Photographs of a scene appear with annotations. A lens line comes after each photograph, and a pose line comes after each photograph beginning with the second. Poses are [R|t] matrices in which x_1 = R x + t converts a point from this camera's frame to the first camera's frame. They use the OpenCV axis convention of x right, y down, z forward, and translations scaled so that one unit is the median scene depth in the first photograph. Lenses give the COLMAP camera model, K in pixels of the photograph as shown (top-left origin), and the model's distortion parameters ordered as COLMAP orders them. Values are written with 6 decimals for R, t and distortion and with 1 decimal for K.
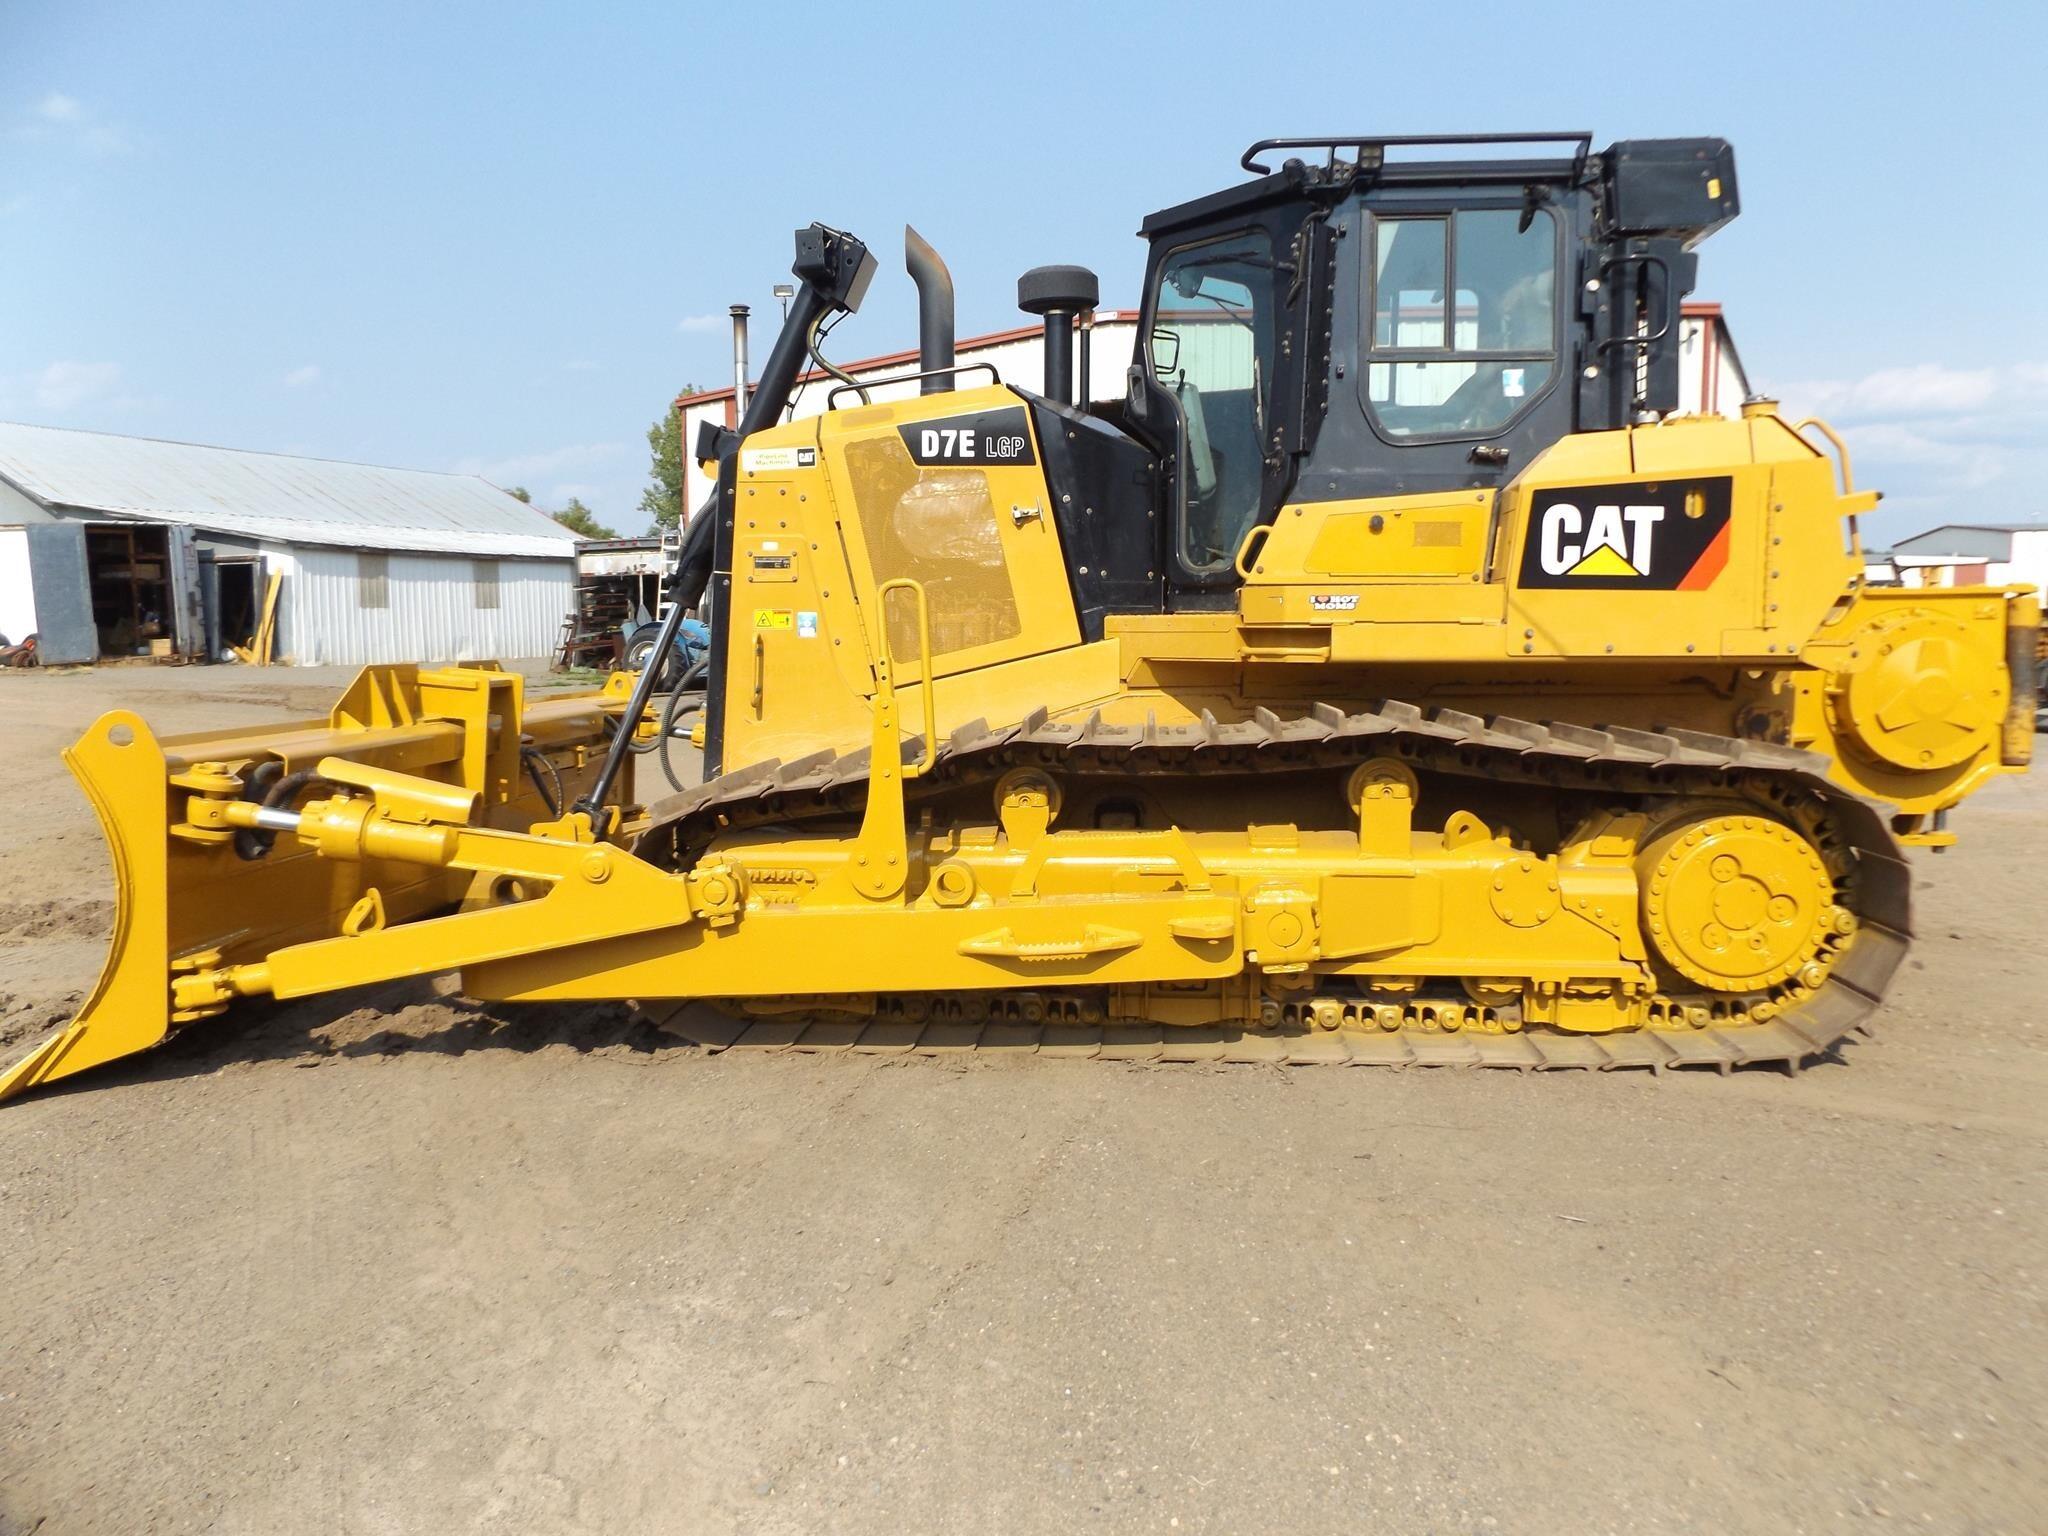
lens RADIAL K [[1513.5, 0, 1023.6], [0, 1513.5, 771.3], [0, 0, 1]] dist [-0.010159, 0.003753]
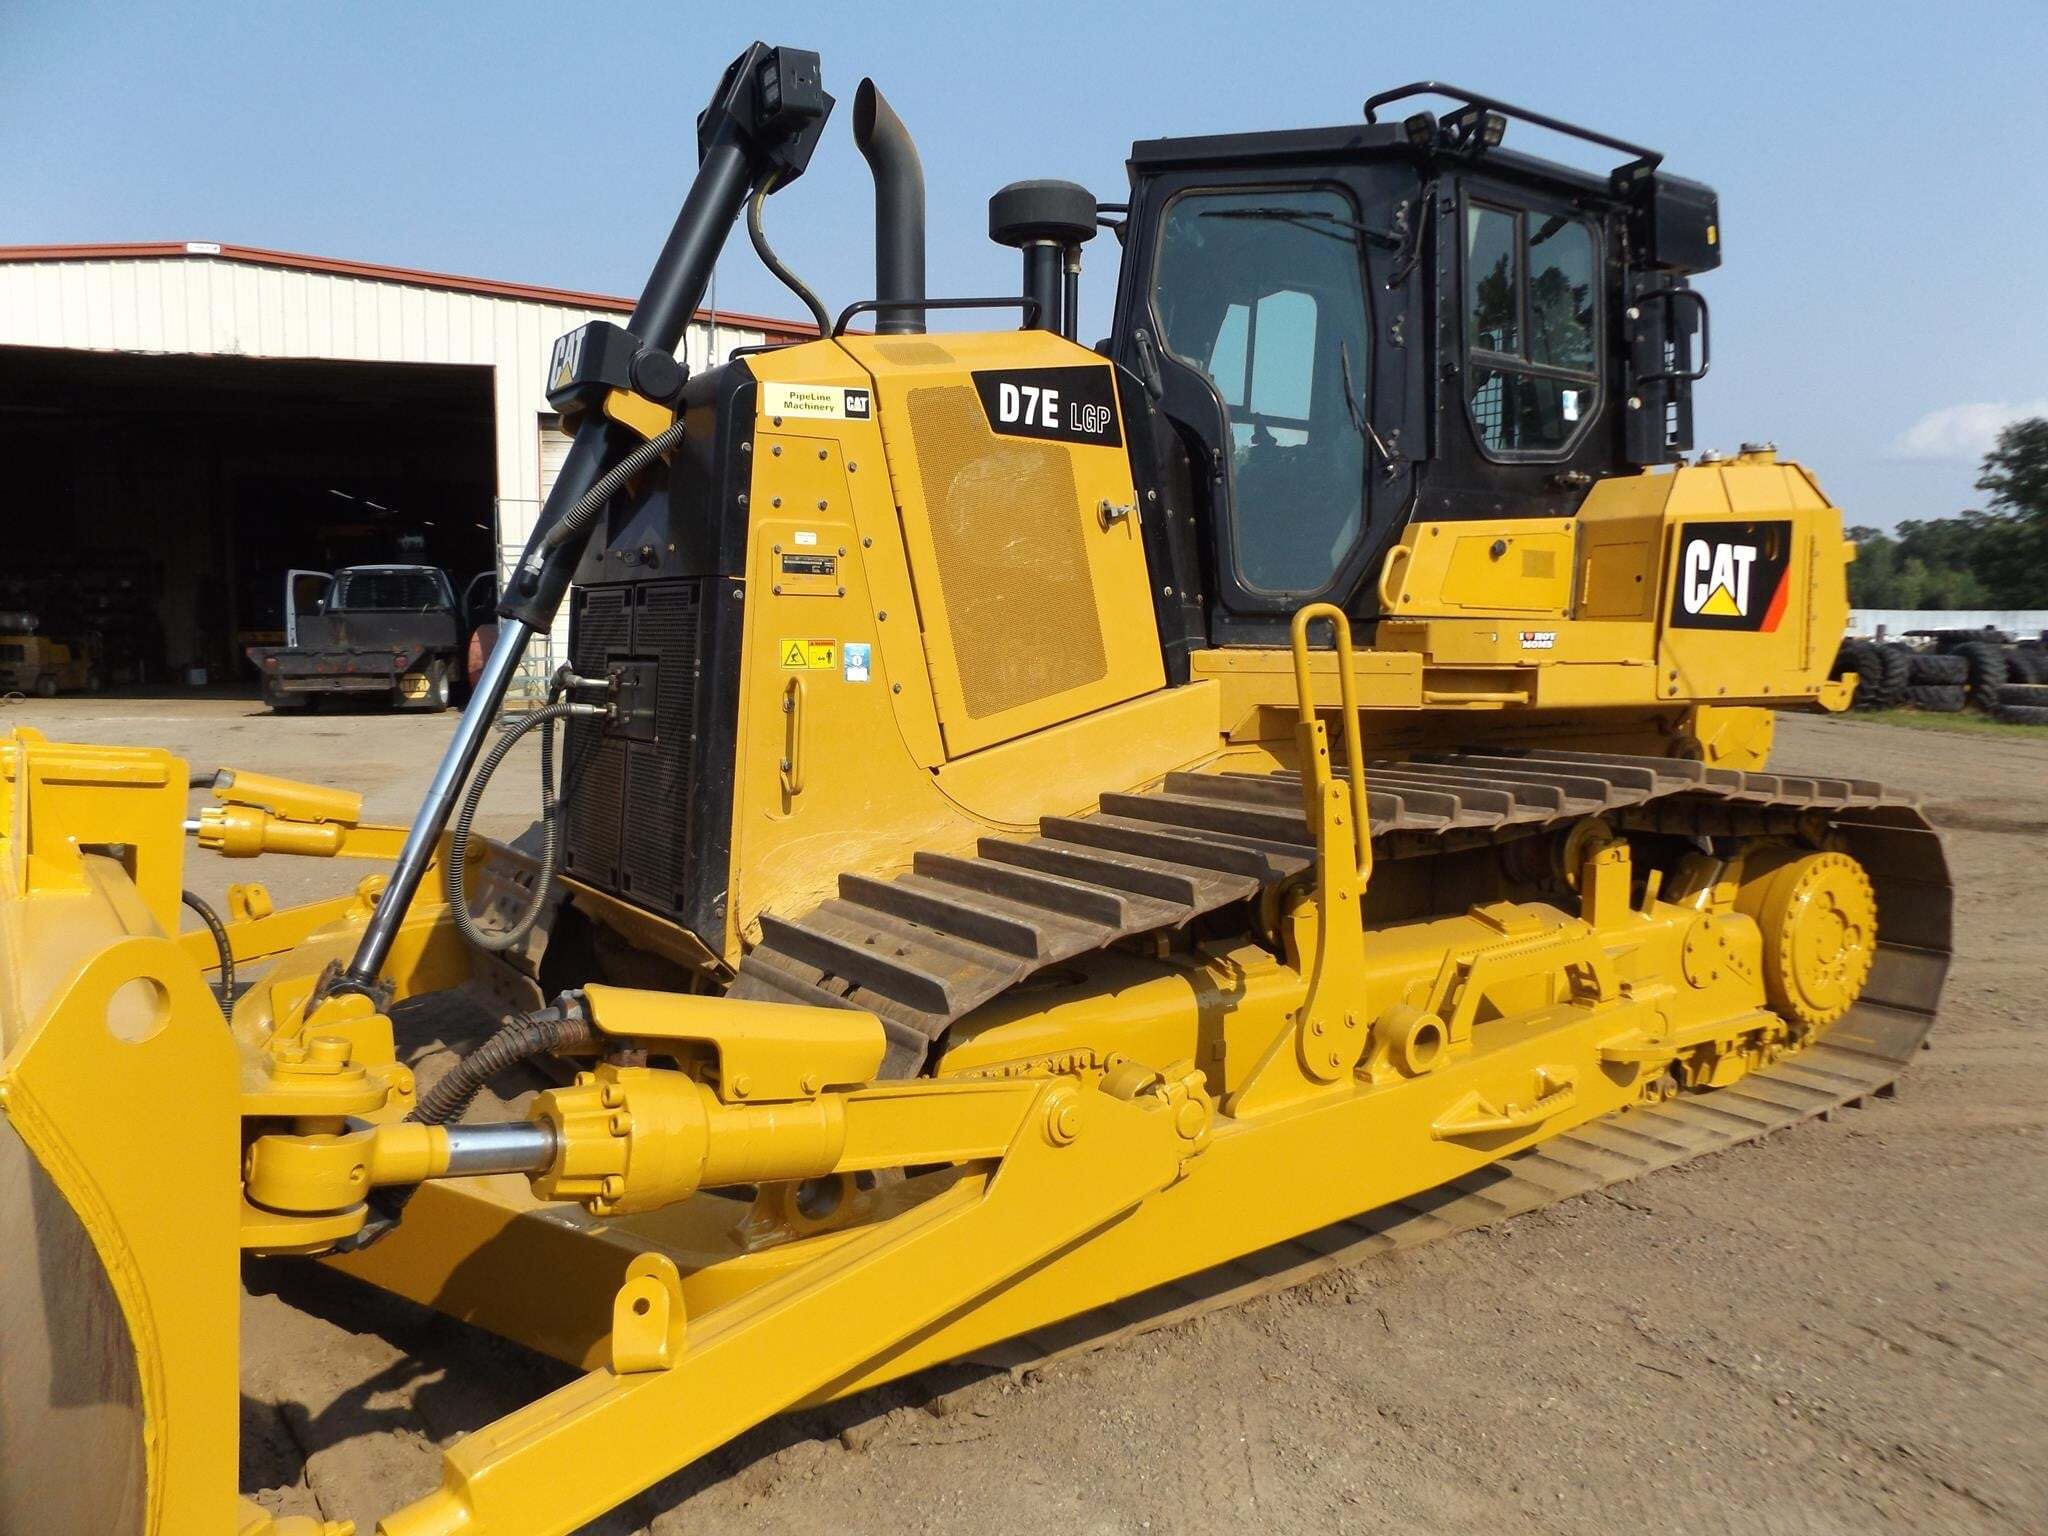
lens RADIAL K [[1513.5, 0, 1023.6], [0, 1513.5, 771.3], [0, 0, 1]] dist [-0.010159, 0.003753]
pose [[0.778151, -0.046363, 0.626364, -0.536009], [0.050768, 0.998652, 0.010848, -0.058209], [-0.626022, 0.023358, 0.779455, 0.488290]]
